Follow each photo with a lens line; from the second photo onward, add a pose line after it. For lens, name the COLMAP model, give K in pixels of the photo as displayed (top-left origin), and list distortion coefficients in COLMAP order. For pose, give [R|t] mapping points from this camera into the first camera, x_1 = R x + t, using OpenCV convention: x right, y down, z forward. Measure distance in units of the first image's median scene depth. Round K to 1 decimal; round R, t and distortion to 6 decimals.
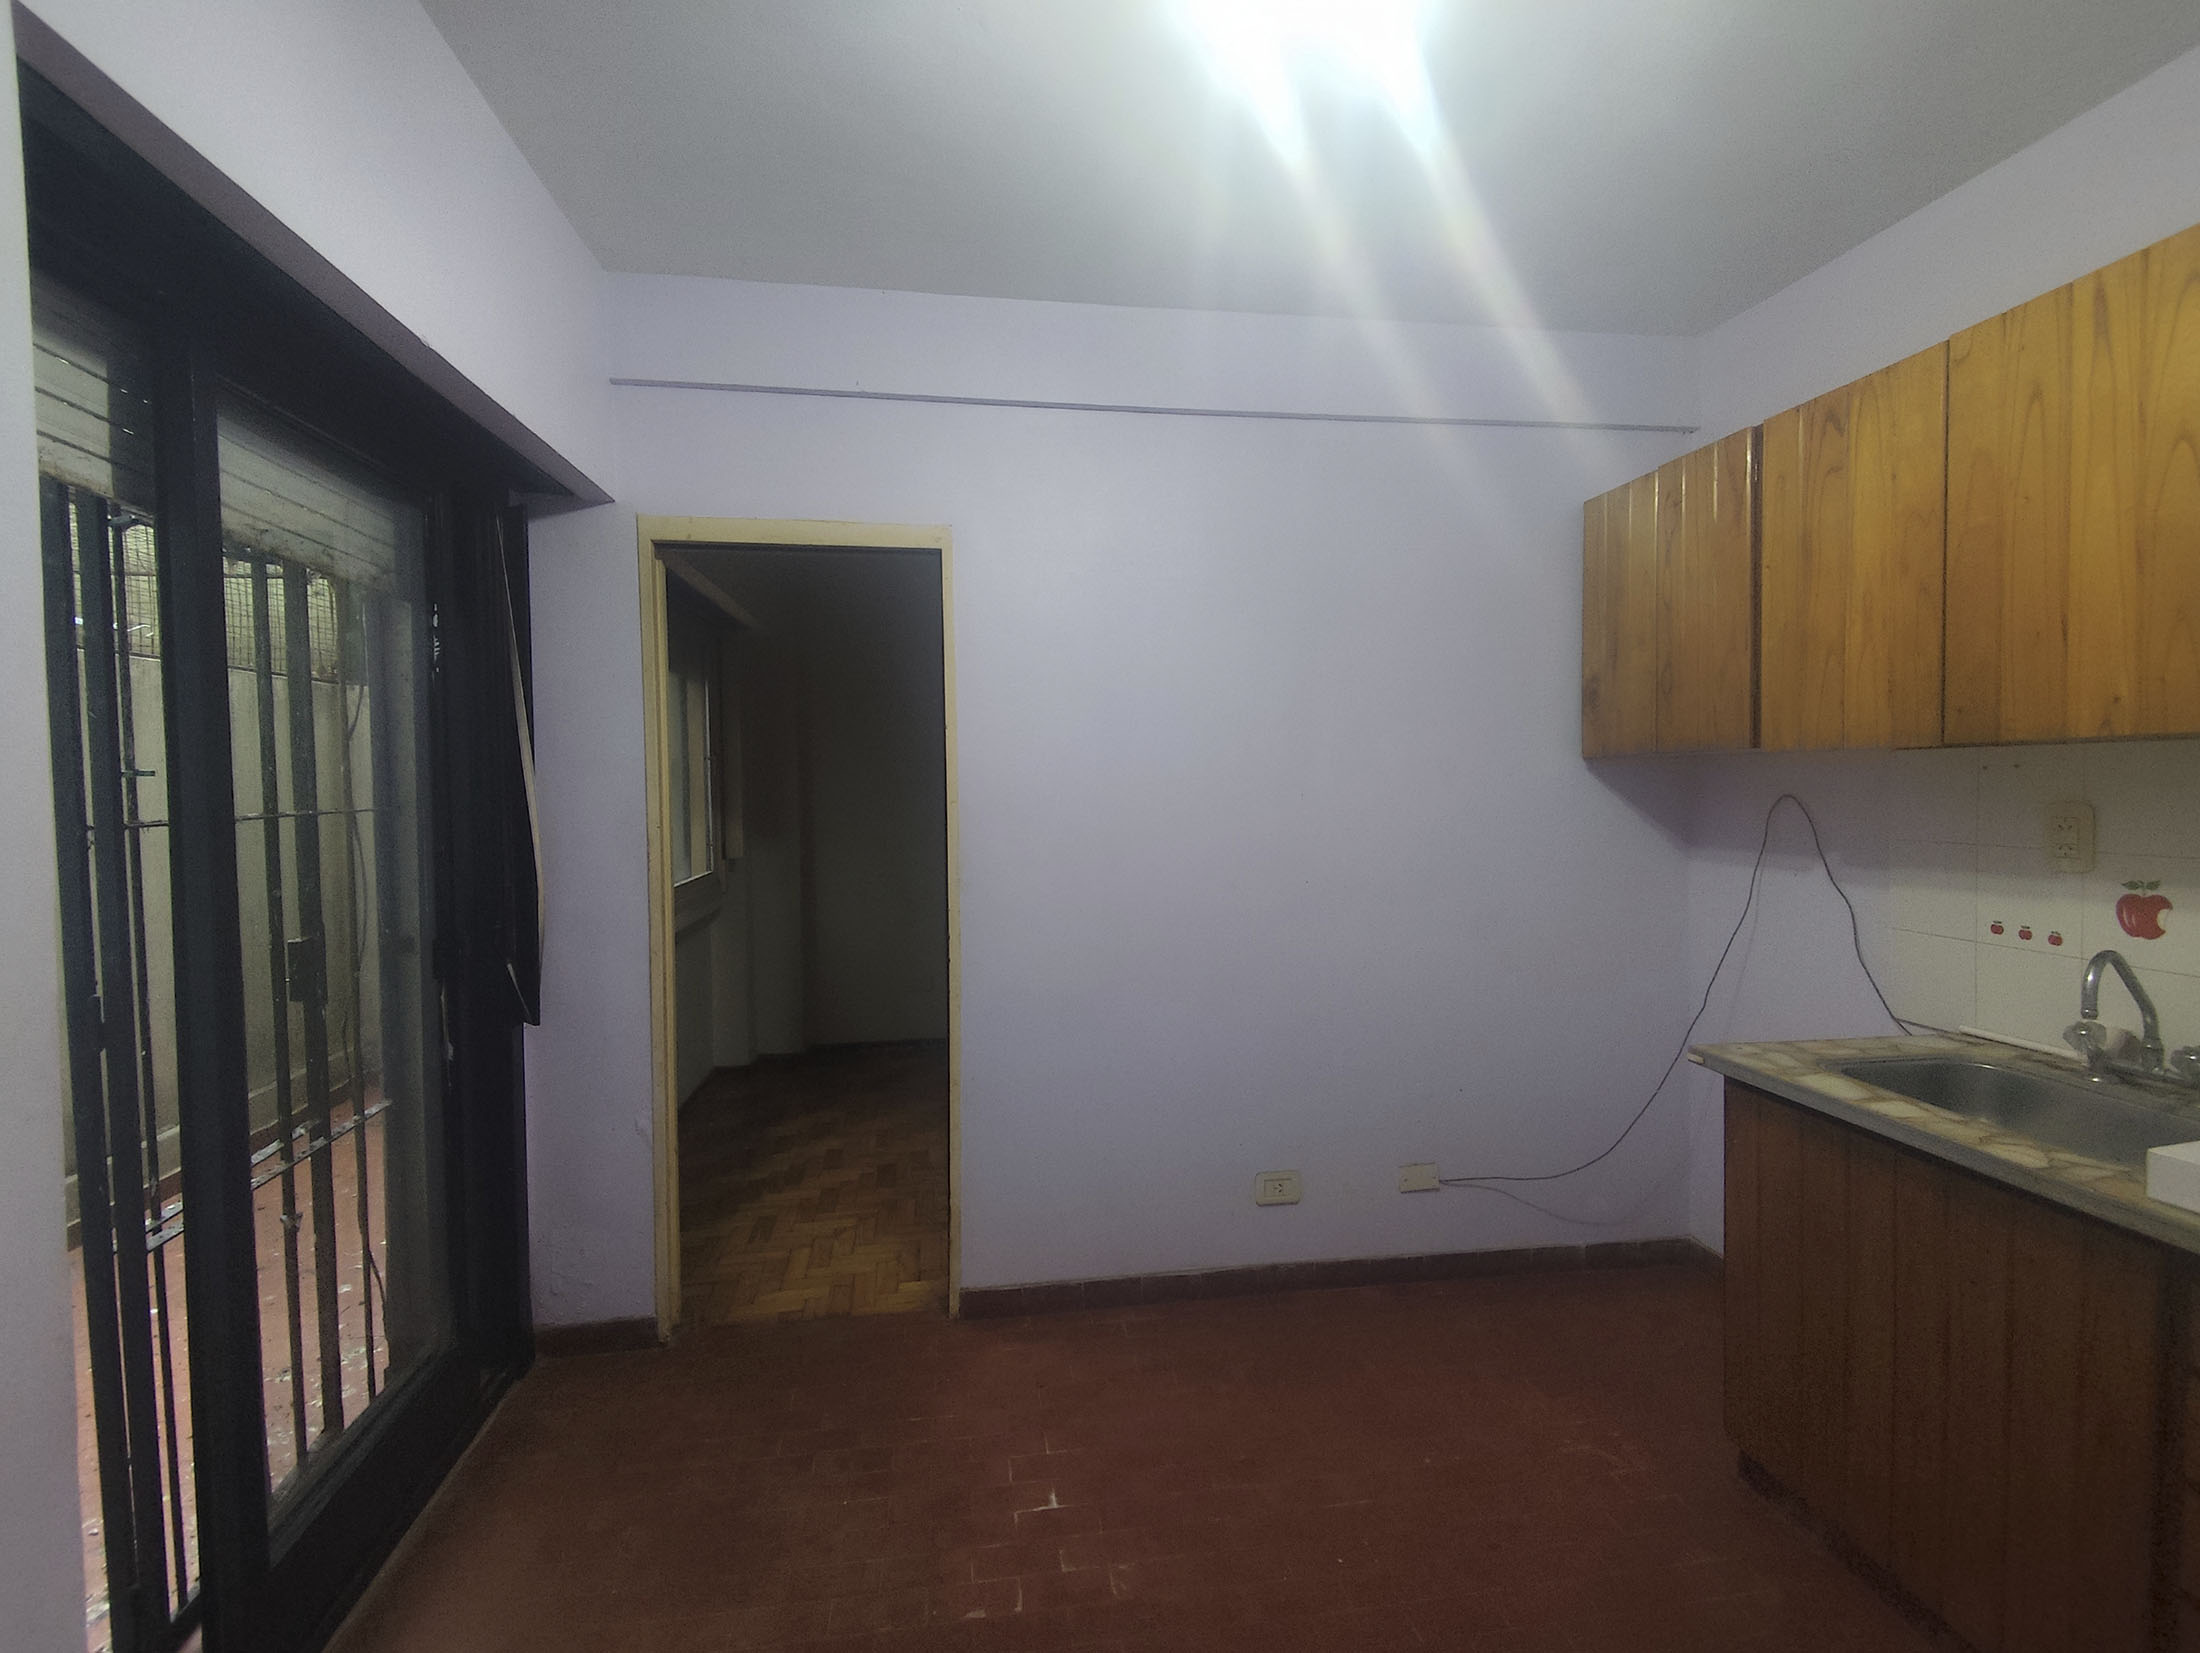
lens RADIAL K [[965.6, 0, 1087.6], [0, 965.6, 816.6], [0, 0, 1]] dist [-0.009214, -0.013022]
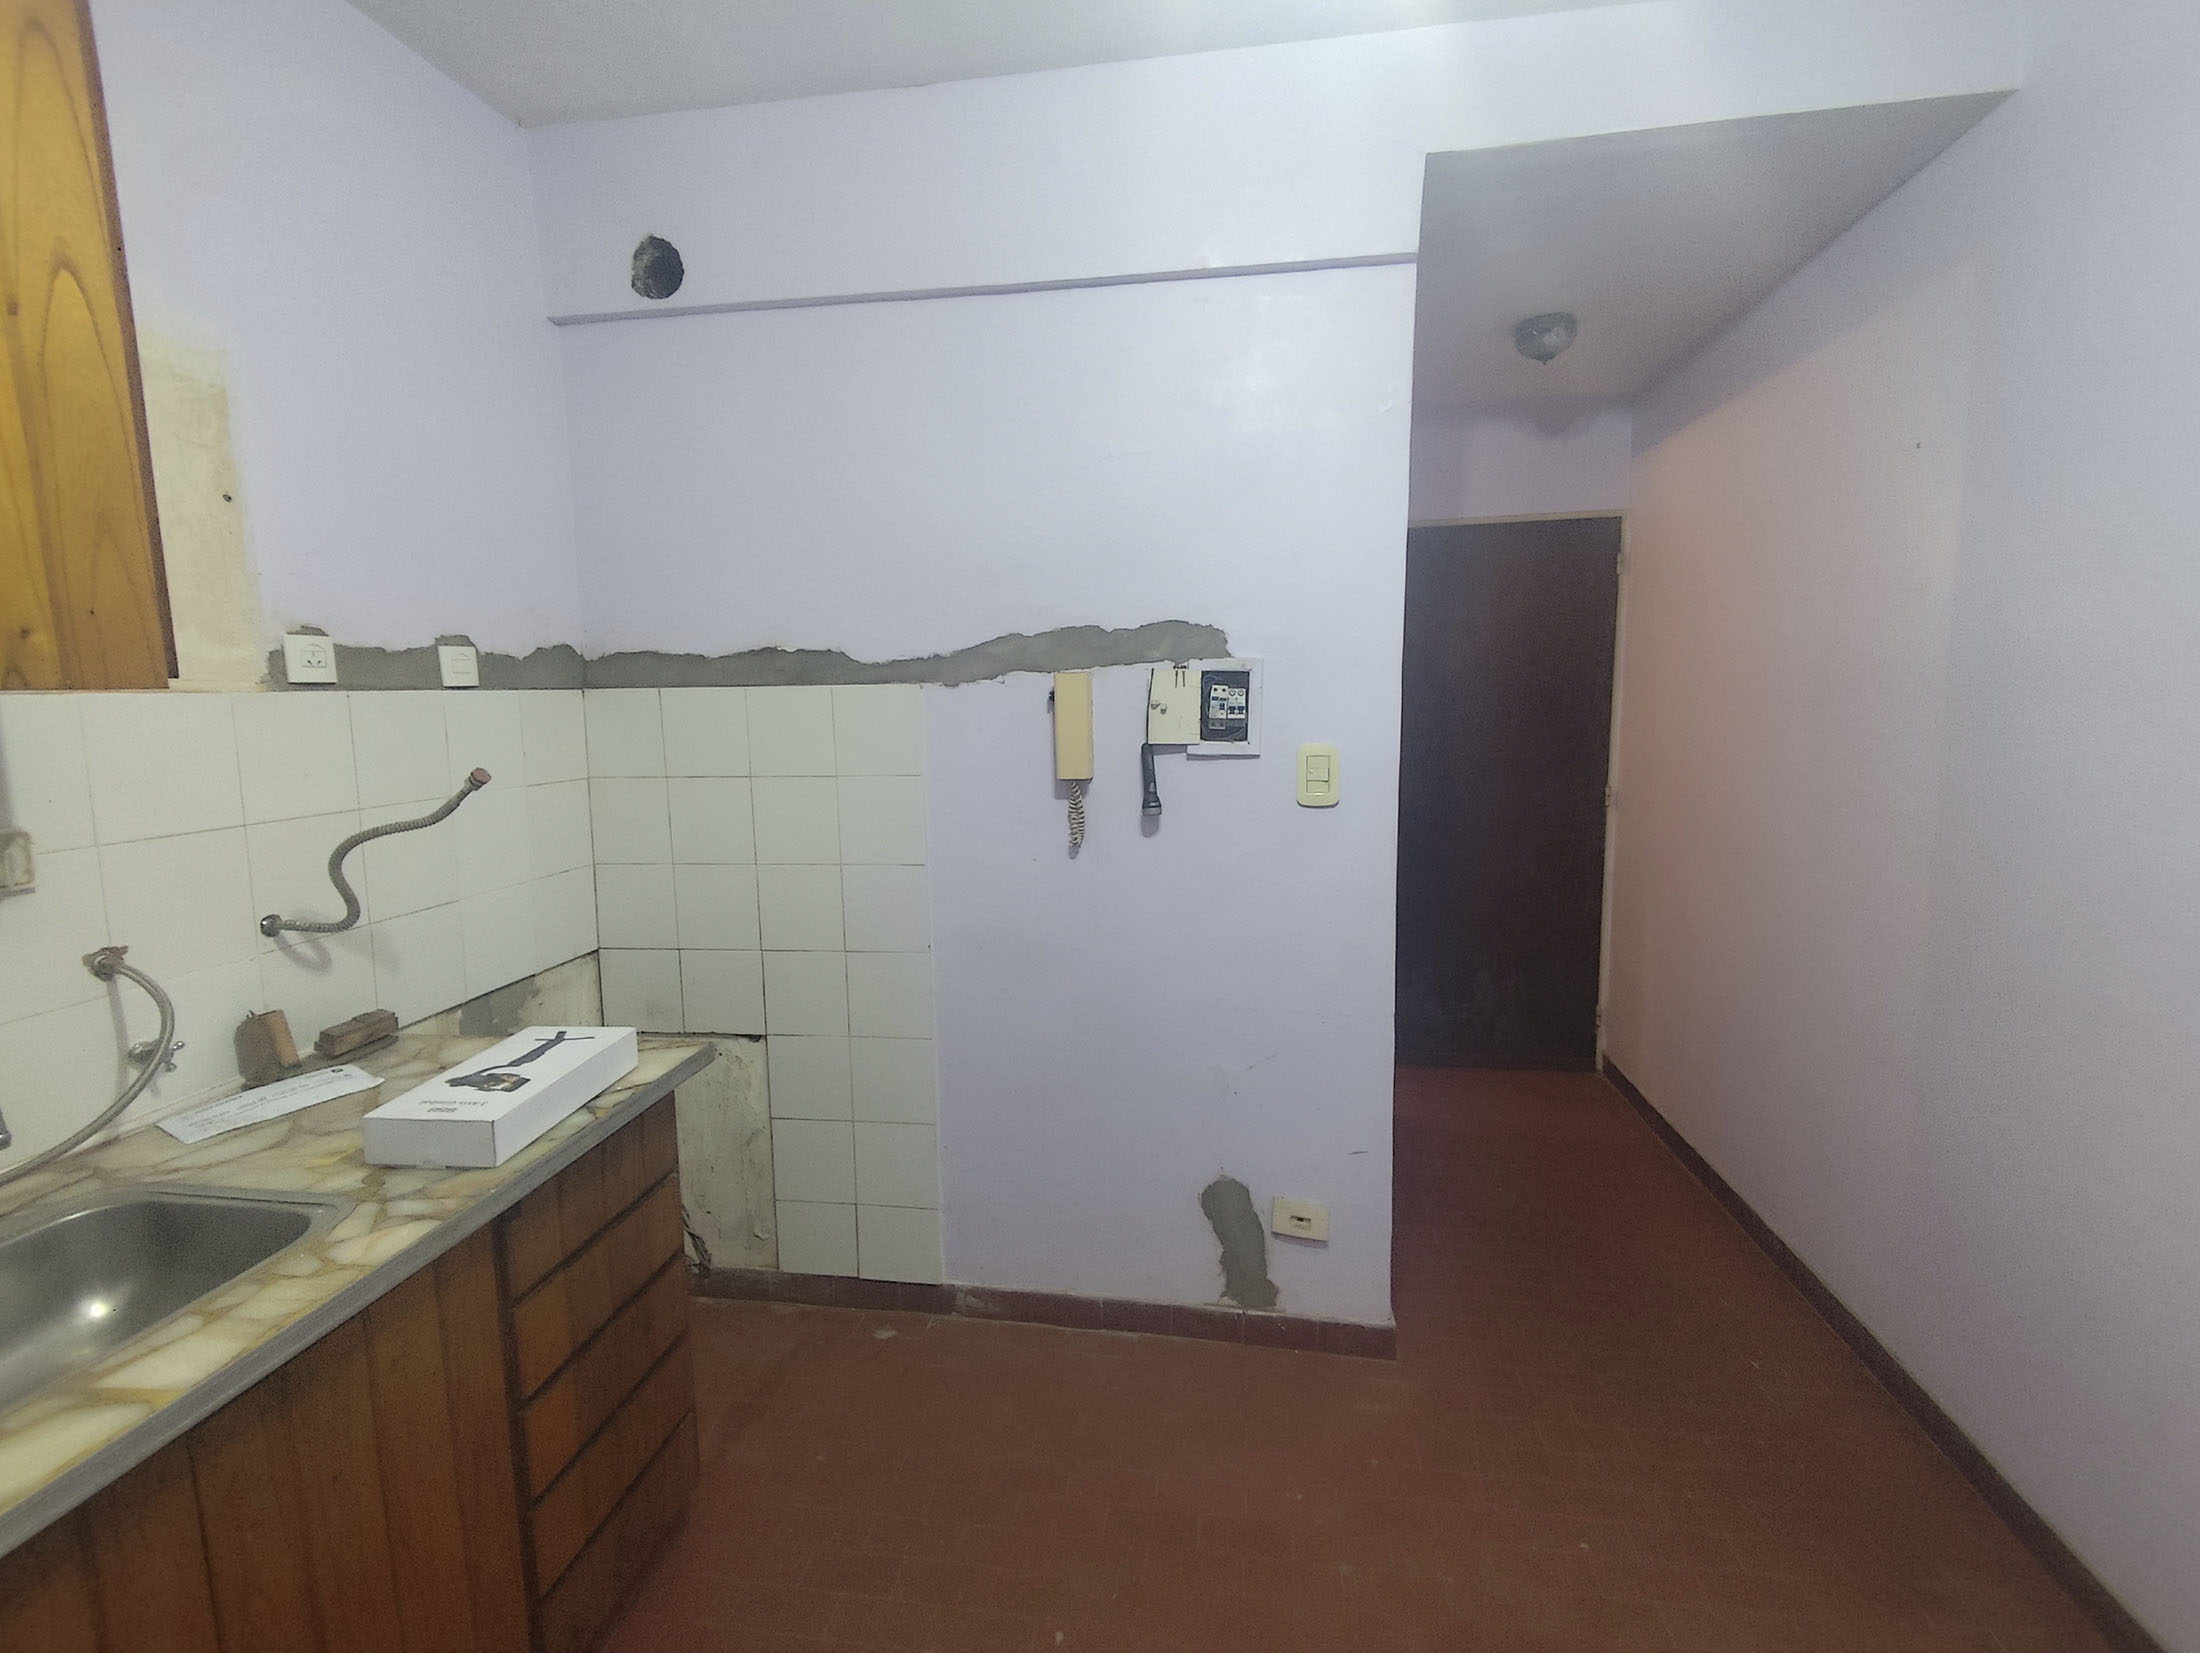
lens RADIAL K [[1014.5, 0, 1103.0], [0, 1014.5, 817.4], [0, 0, 1]] dist [0.031792, -0.016787]
pose [[-0.963972, -0.012111, 0.265729, 0.150674], [0.030031, 0.987621, 0.153955, -0.065126], [-0.264304, 0.156389, -0.951675, 1.133285]]
